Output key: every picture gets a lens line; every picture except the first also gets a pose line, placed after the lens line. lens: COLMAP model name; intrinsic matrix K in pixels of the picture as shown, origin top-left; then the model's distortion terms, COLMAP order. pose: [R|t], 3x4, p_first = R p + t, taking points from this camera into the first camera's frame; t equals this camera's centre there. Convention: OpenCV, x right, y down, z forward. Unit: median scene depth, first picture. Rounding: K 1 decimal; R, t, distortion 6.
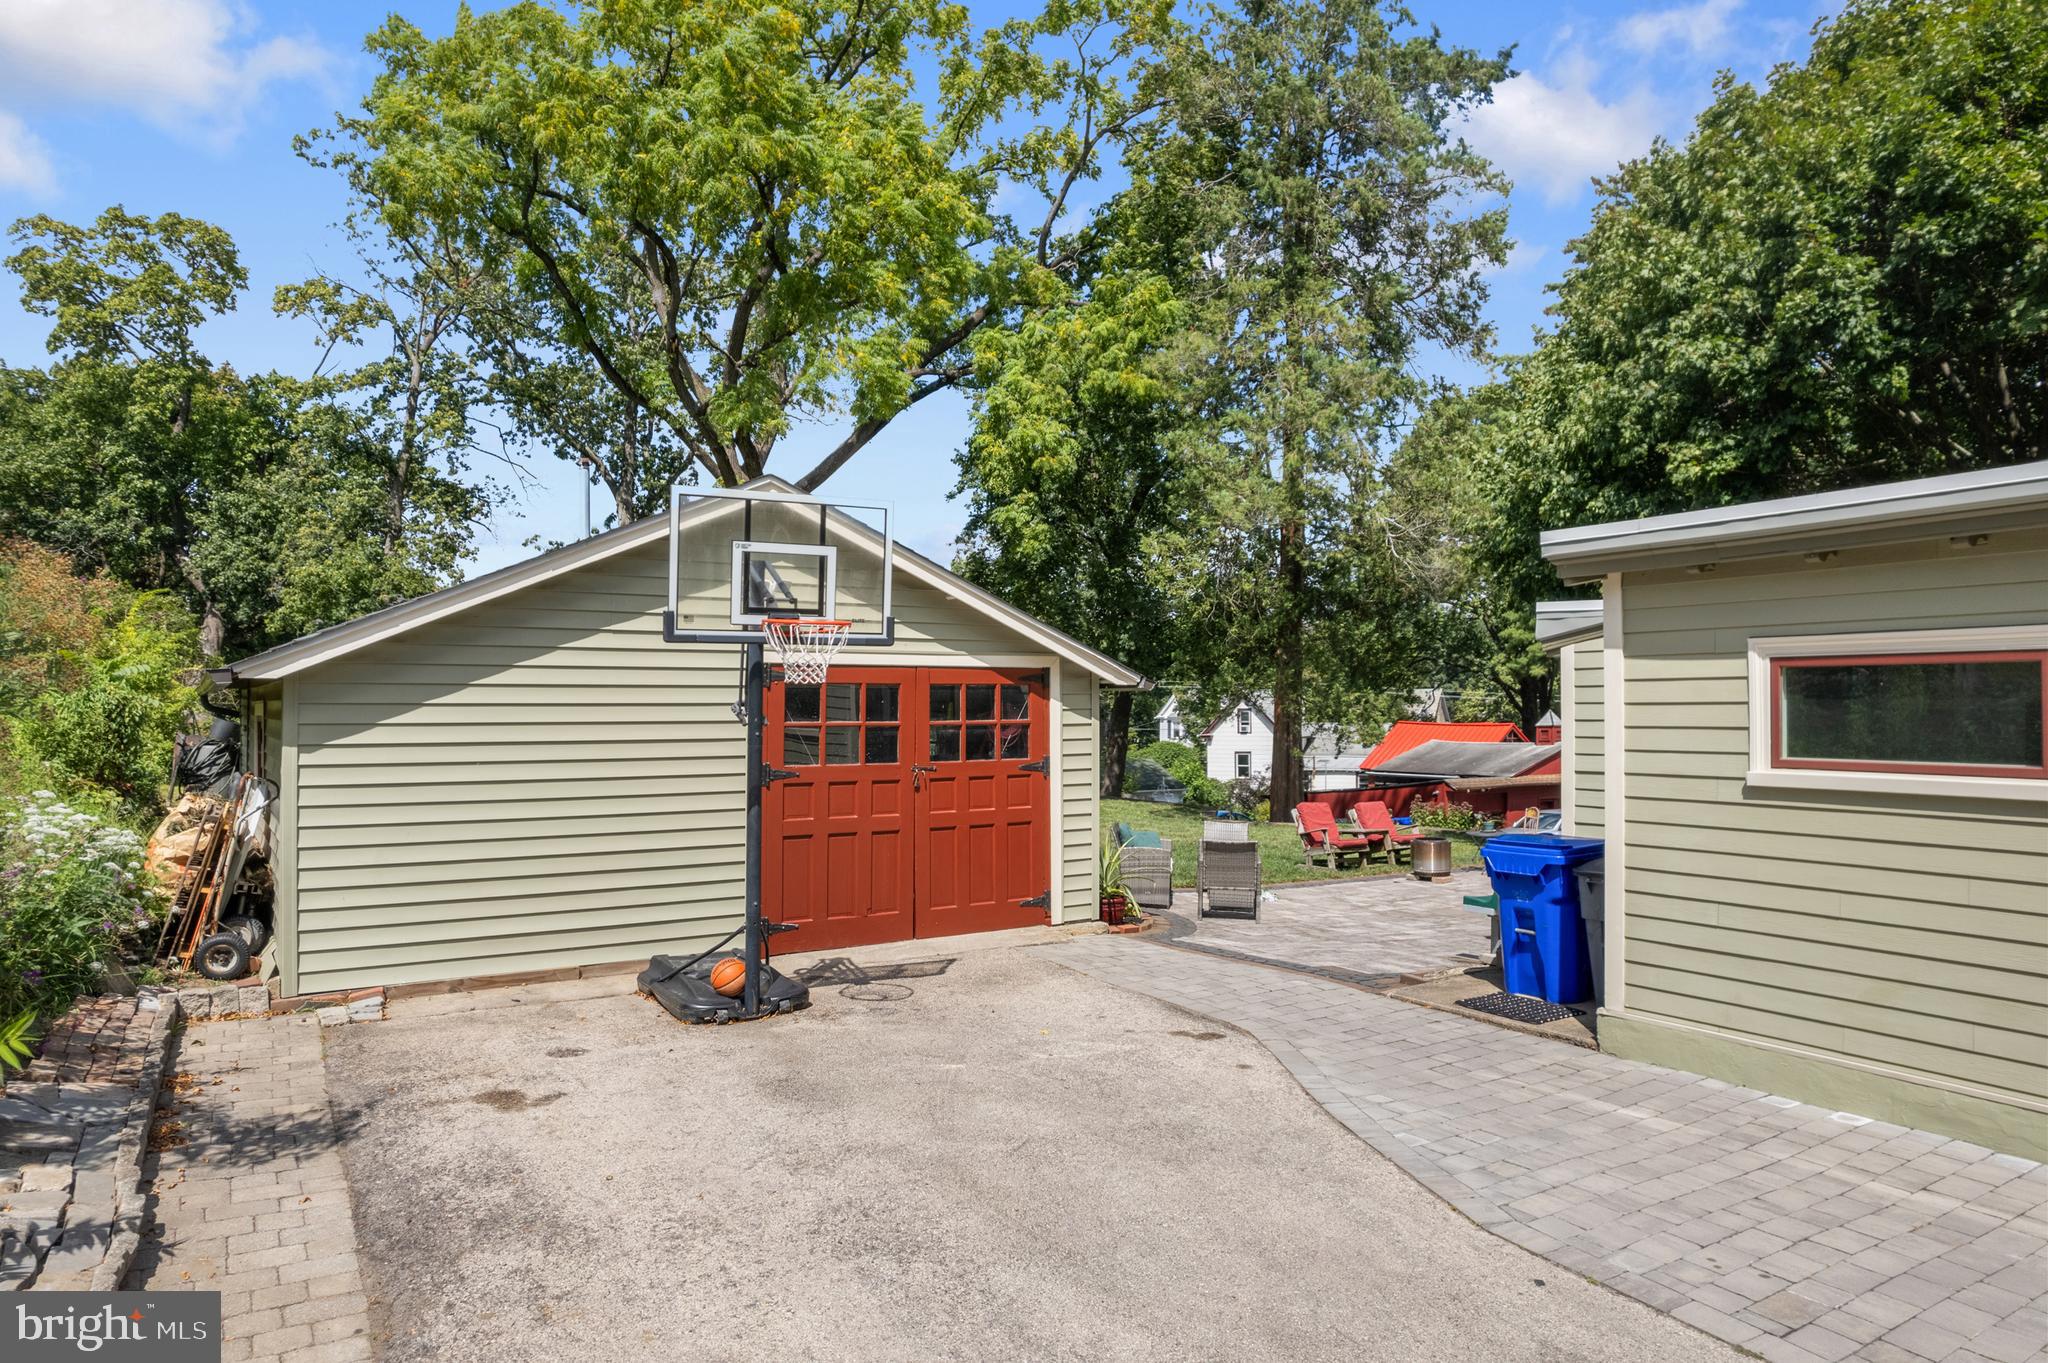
lens RADIAL K [[1325.8, 0, 1028.7], [0, 1325.8, 692.7], [0, 0, 1]] dist [-0.086409, 0.082811]
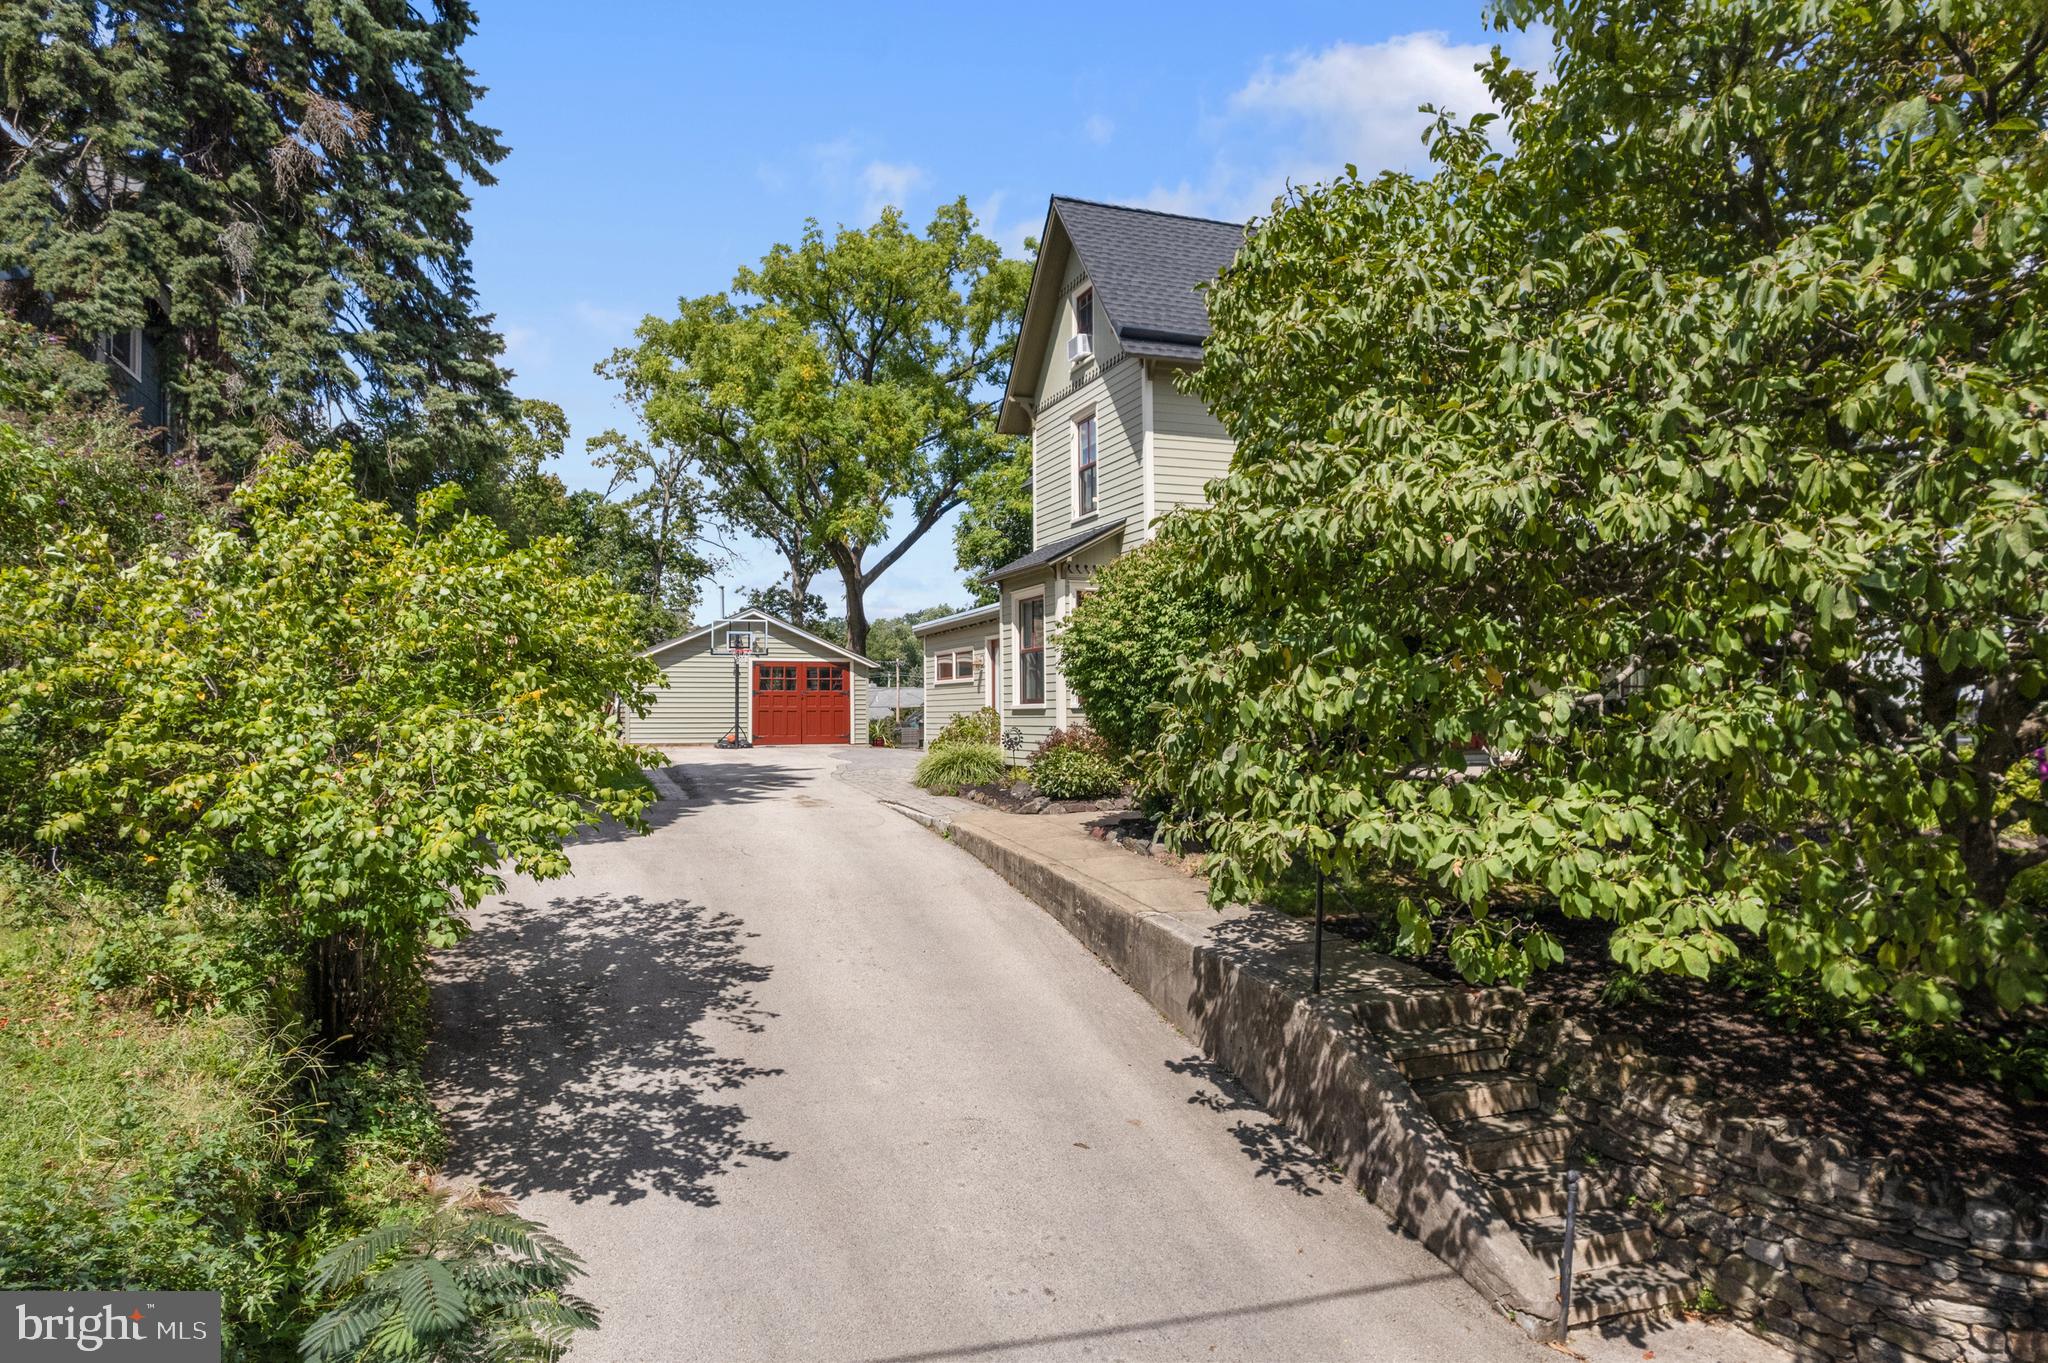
lens RADIAL K [[1311.6, 0, 994.7], [0, 1311.6, 681.0], [0, 0, 1]] dist [-0.134691, 0.166414]
pose [[0.980490, -0.010398, -0.196296, 0.258805], [0.007076, 0.999820, -0.017613, 0.022470], [0.196444, 0.015880, 0.980386, -0.532827]]
